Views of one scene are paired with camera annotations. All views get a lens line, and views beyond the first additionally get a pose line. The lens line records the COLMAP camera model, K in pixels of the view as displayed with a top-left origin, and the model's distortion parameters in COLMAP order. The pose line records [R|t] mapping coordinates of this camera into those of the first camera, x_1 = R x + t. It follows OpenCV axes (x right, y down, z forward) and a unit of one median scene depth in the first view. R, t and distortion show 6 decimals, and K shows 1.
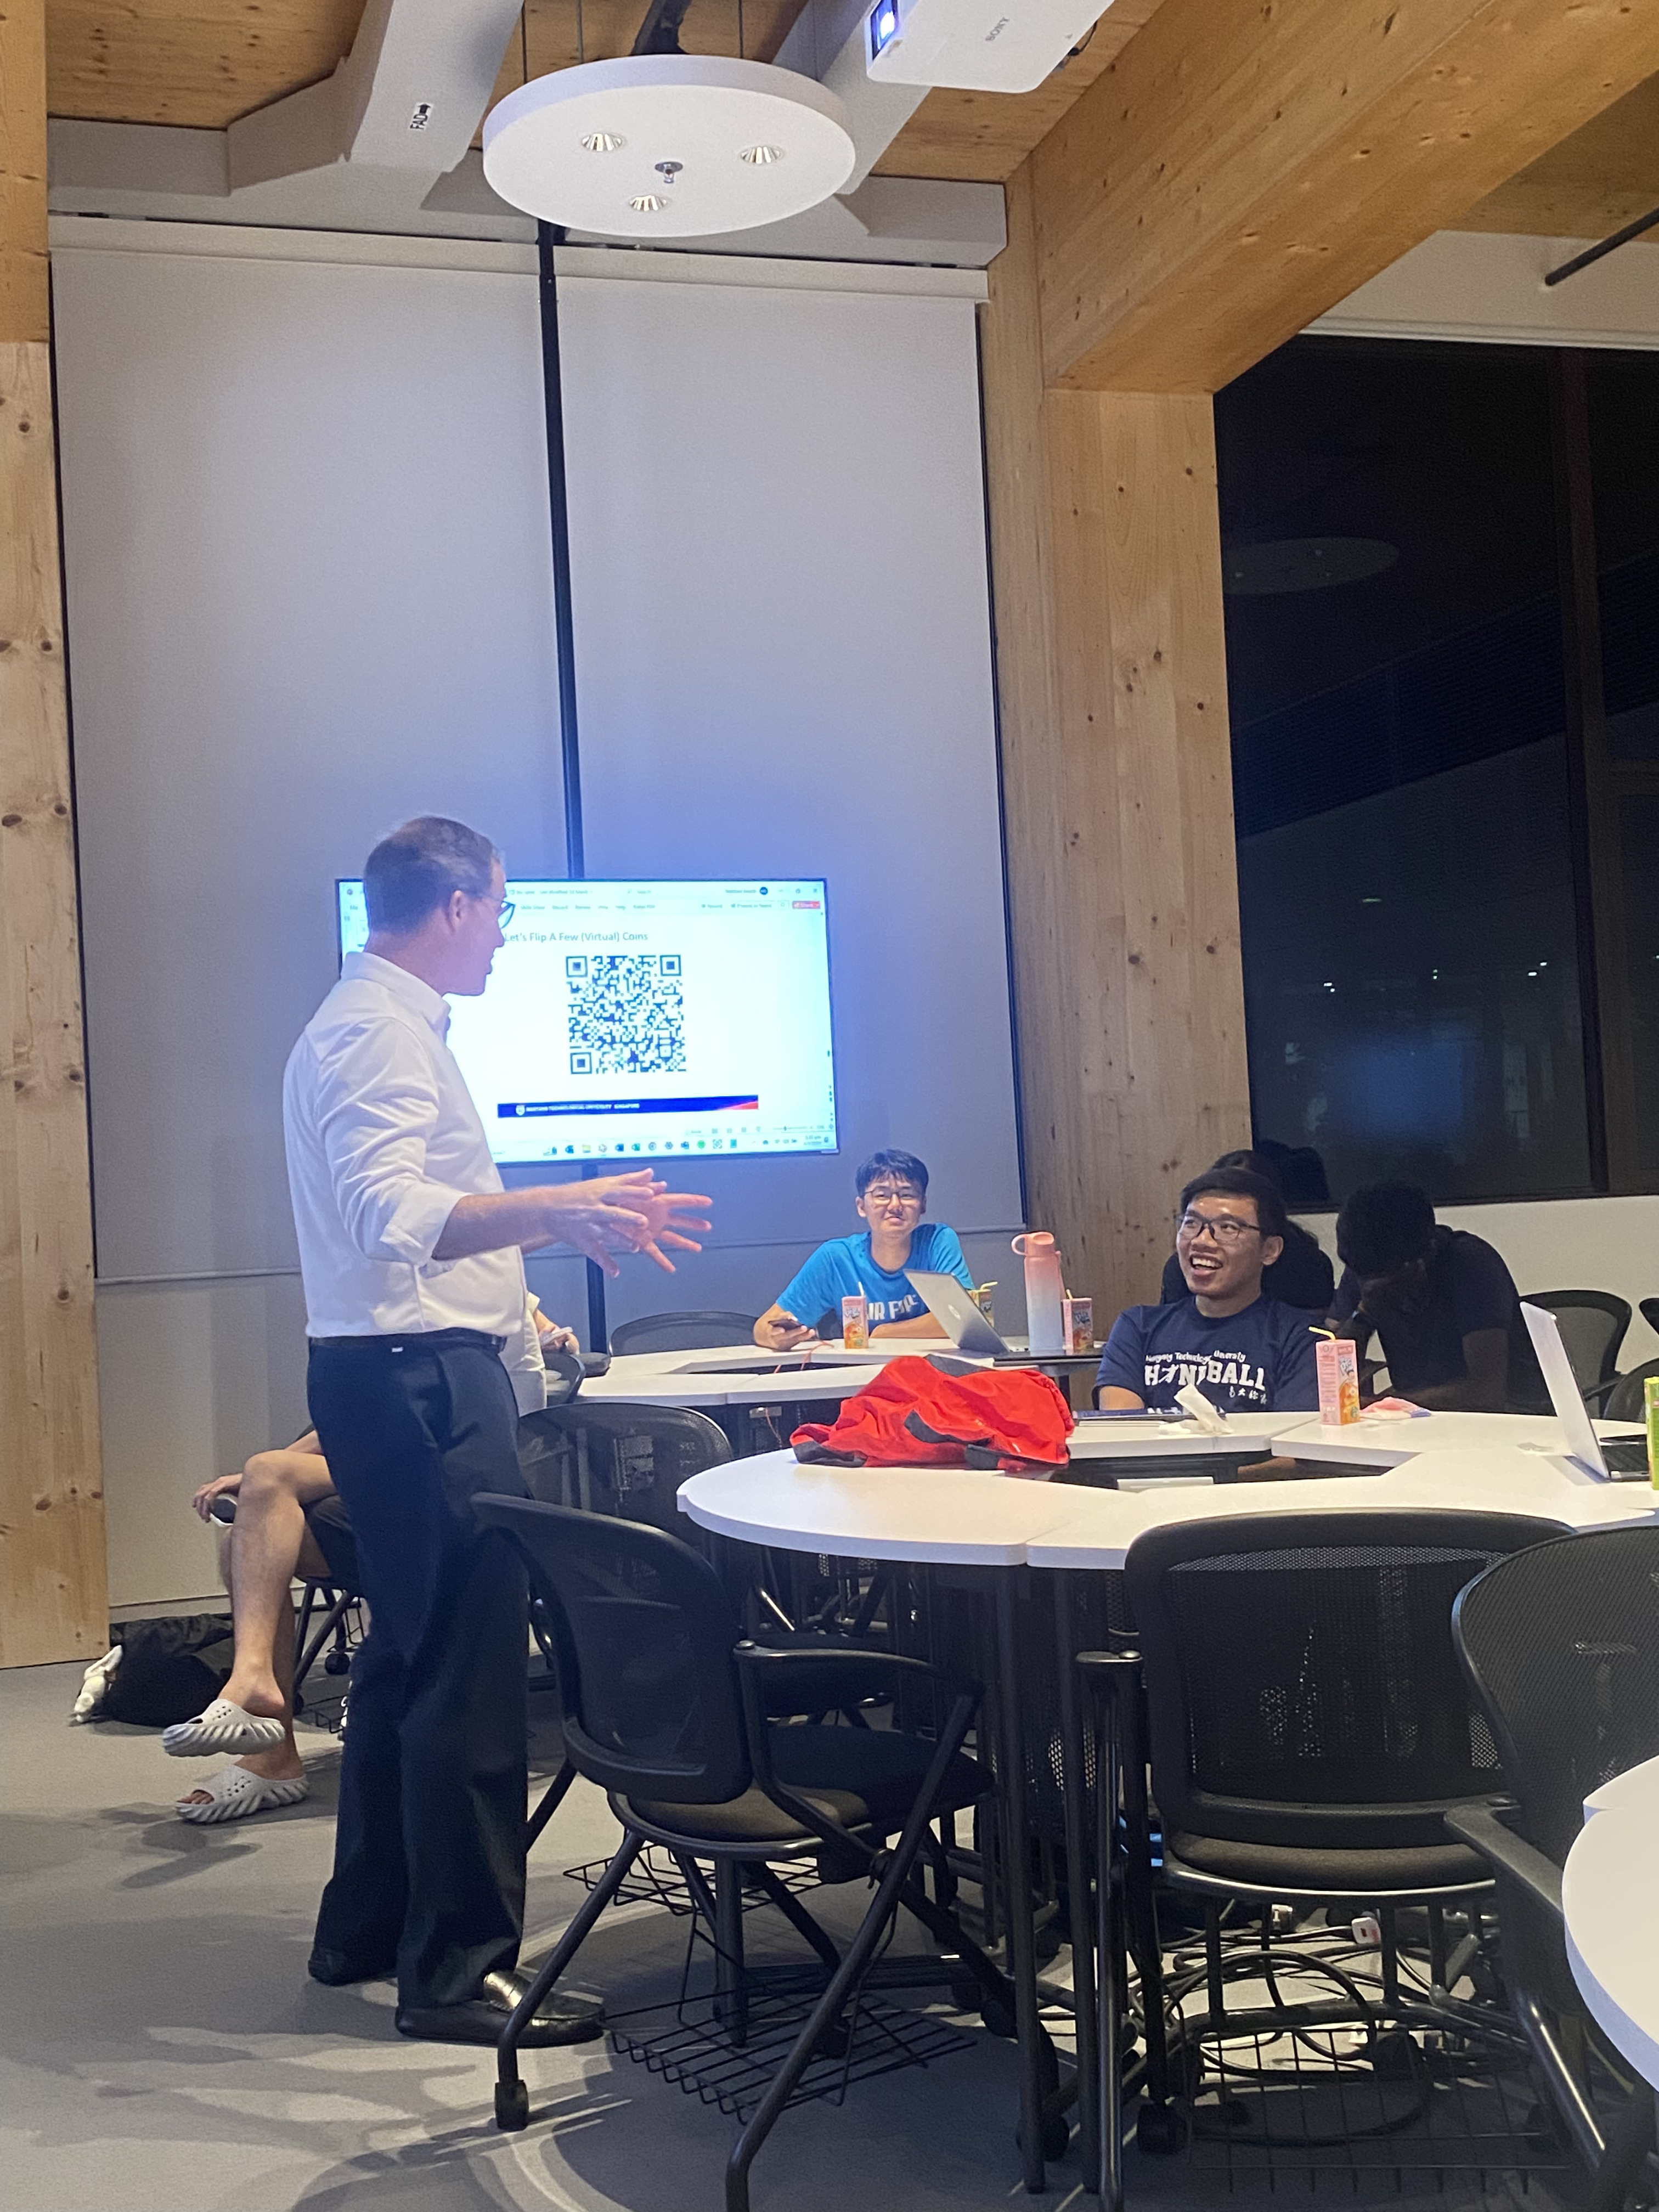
lens RADIAL K [[2485.0, 0, 829.5], [0, 2485.0, 1106.0], [0, 0, 1]] dist [0.067506, -0.177254]
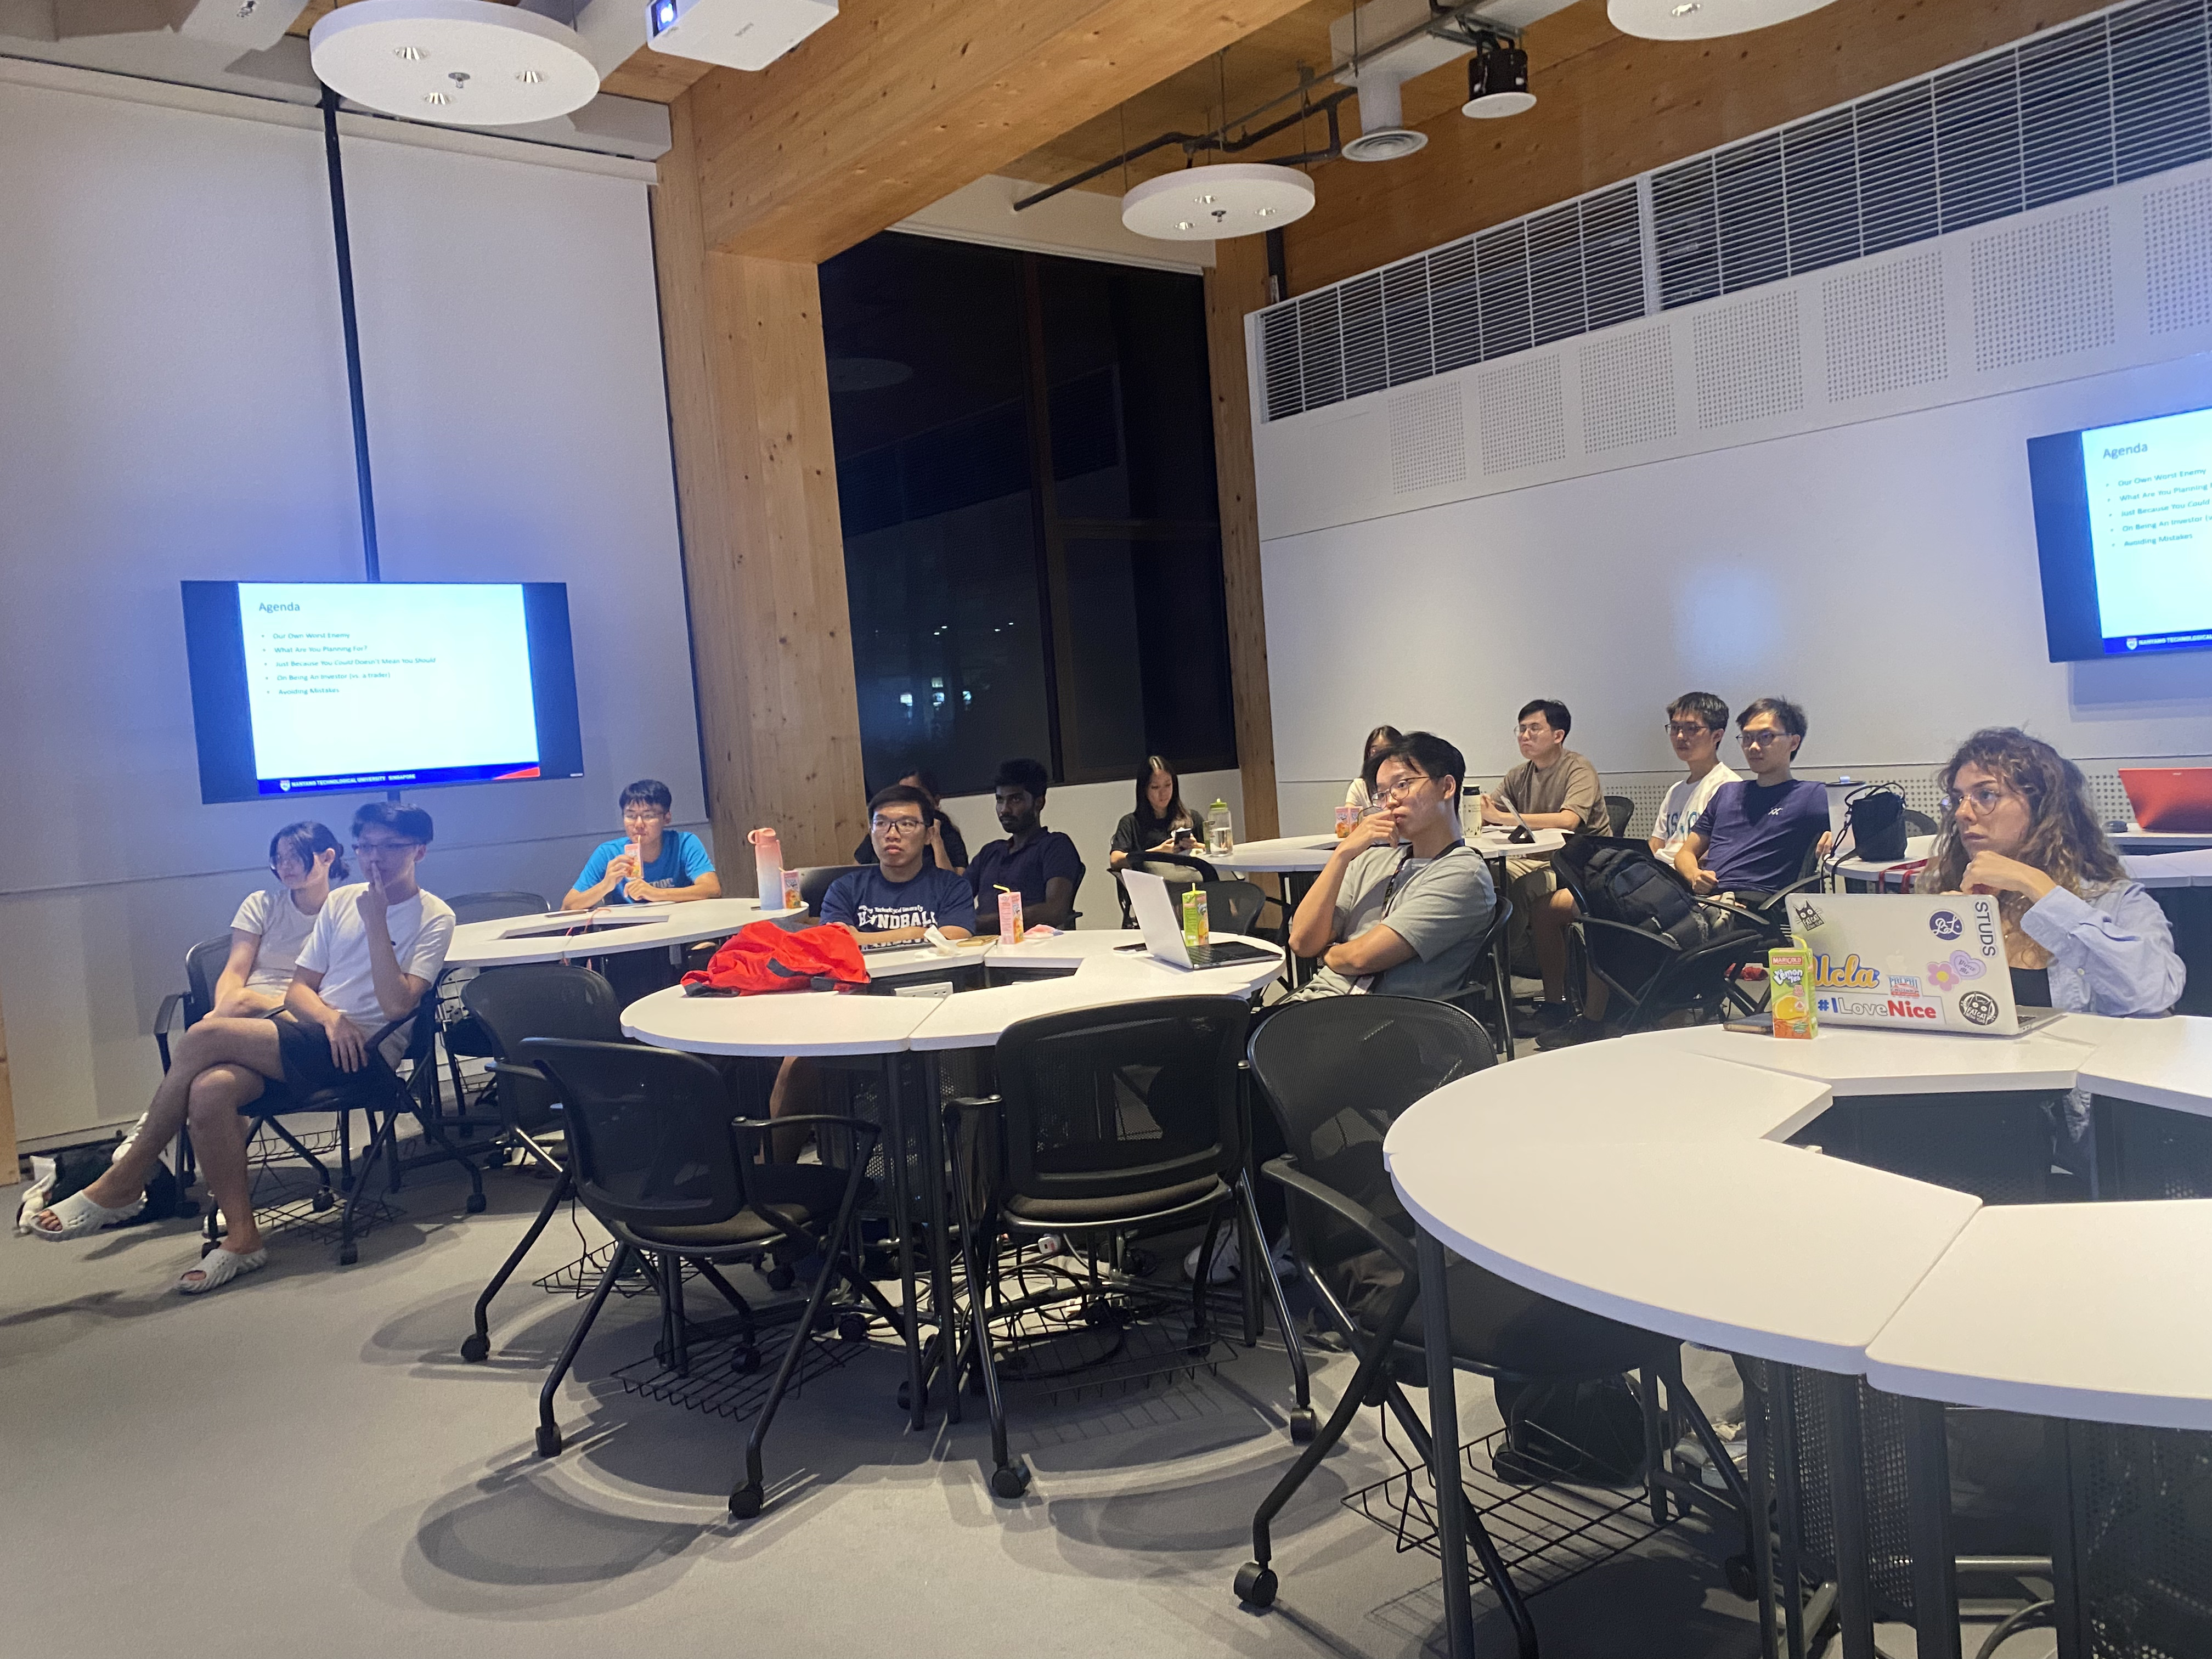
lens RADIAL K [[1701.1, 0, 1107.4], [0, 1701.1, 781.3], [0, 0, 1]] dist [-0.001974, 0.005167]
pose [[0.919140, -0.033456, 0.392507, -0.118660], [0.017379, 0.998861, 0.044443, -0.018444], [-0.393547, -0.034028, 0.918675, -0.028146]]
